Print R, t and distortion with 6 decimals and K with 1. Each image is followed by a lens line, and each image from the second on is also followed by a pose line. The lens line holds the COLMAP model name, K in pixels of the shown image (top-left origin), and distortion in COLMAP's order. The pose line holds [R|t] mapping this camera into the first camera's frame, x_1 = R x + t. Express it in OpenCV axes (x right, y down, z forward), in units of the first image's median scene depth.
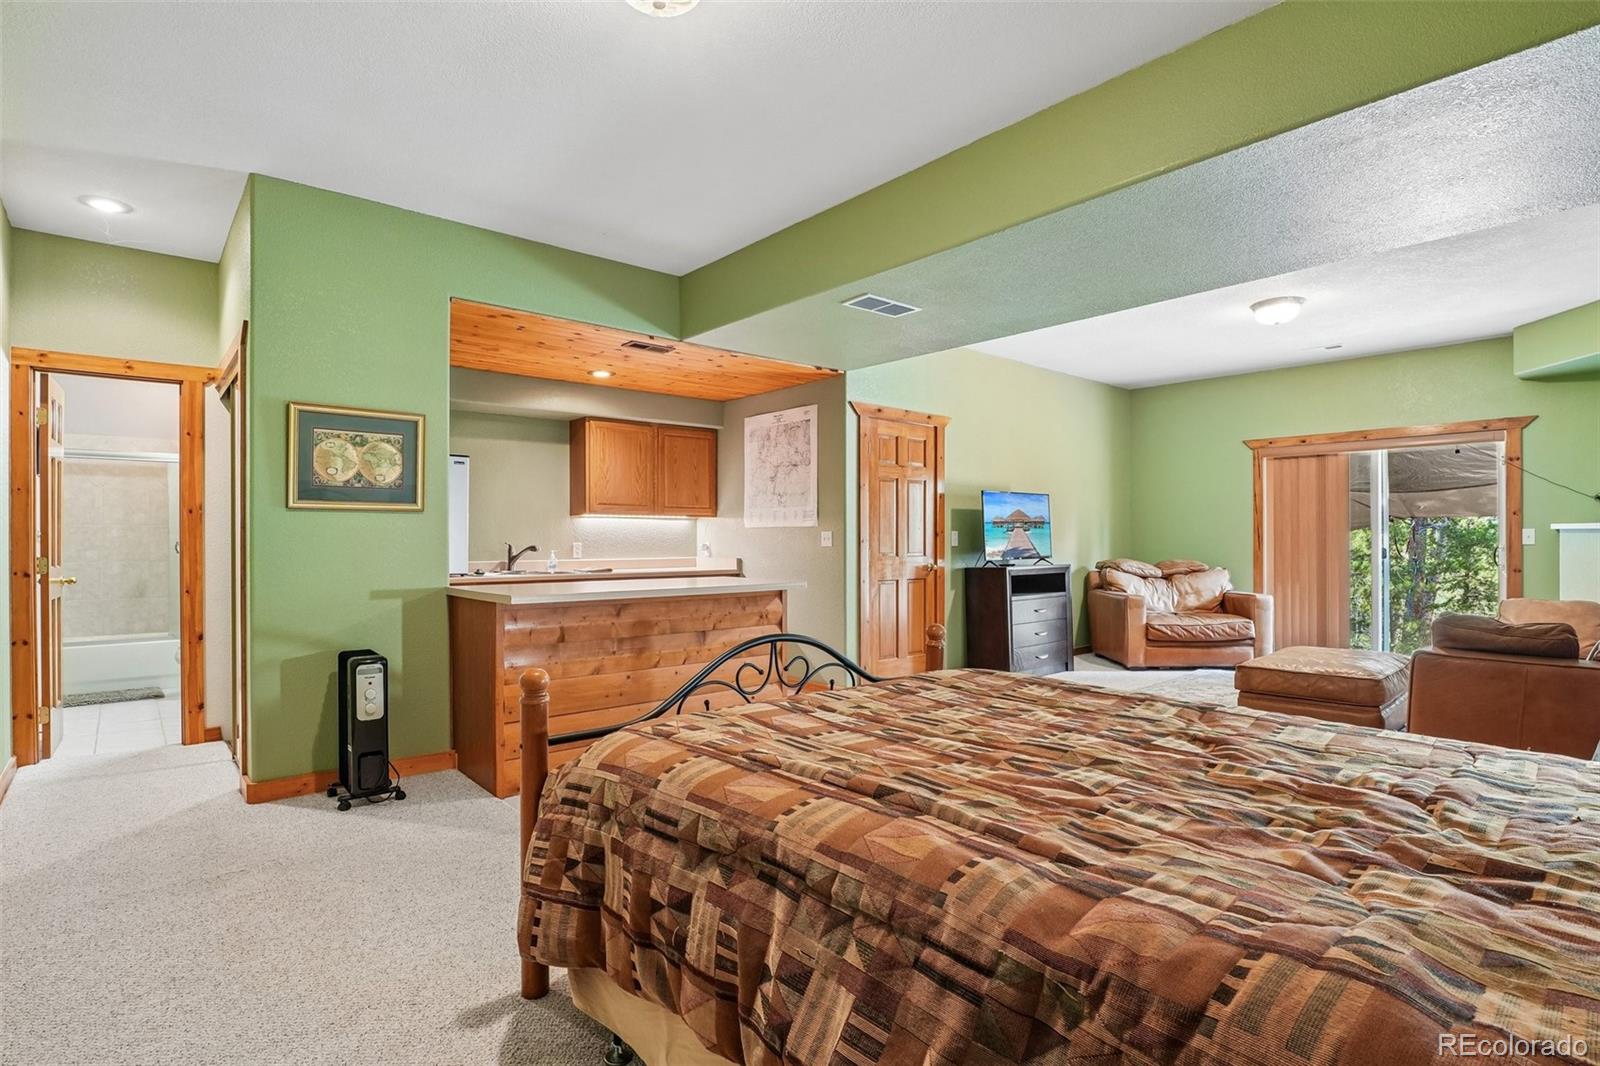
lens RADIAL K [[799.4, 0, 788.9], [0, 799.4, 542.4], [0, 0, 1]] dist [-0.034547, 0.008324]
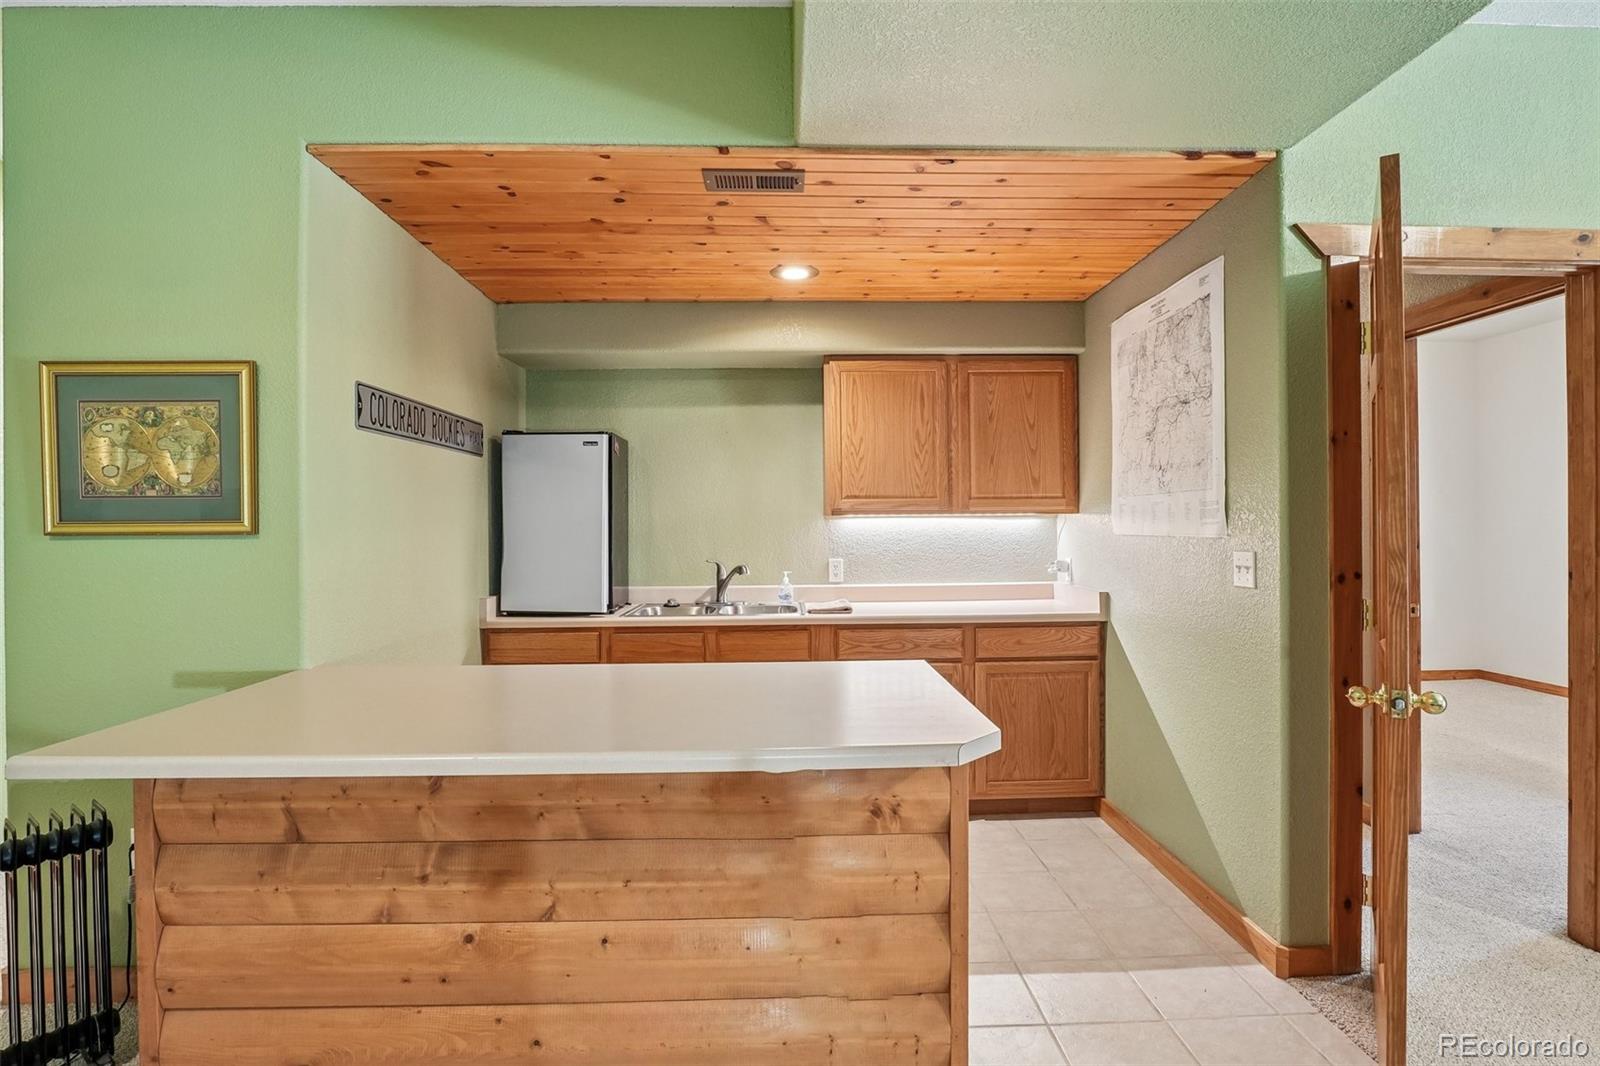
lens RADIAL K [[799.4, 0, 825.8], [0, 799.4, 532.1], [0, 0, 1]] dist [-0.034547, 0.008324]
pose [[0.787438, 0.001778, -0.616391, 0.130204], [0.006211, 0.999922, 0.010819, -0.029498], [0.616363, -0.012348, 0.787366, 0.532534]]
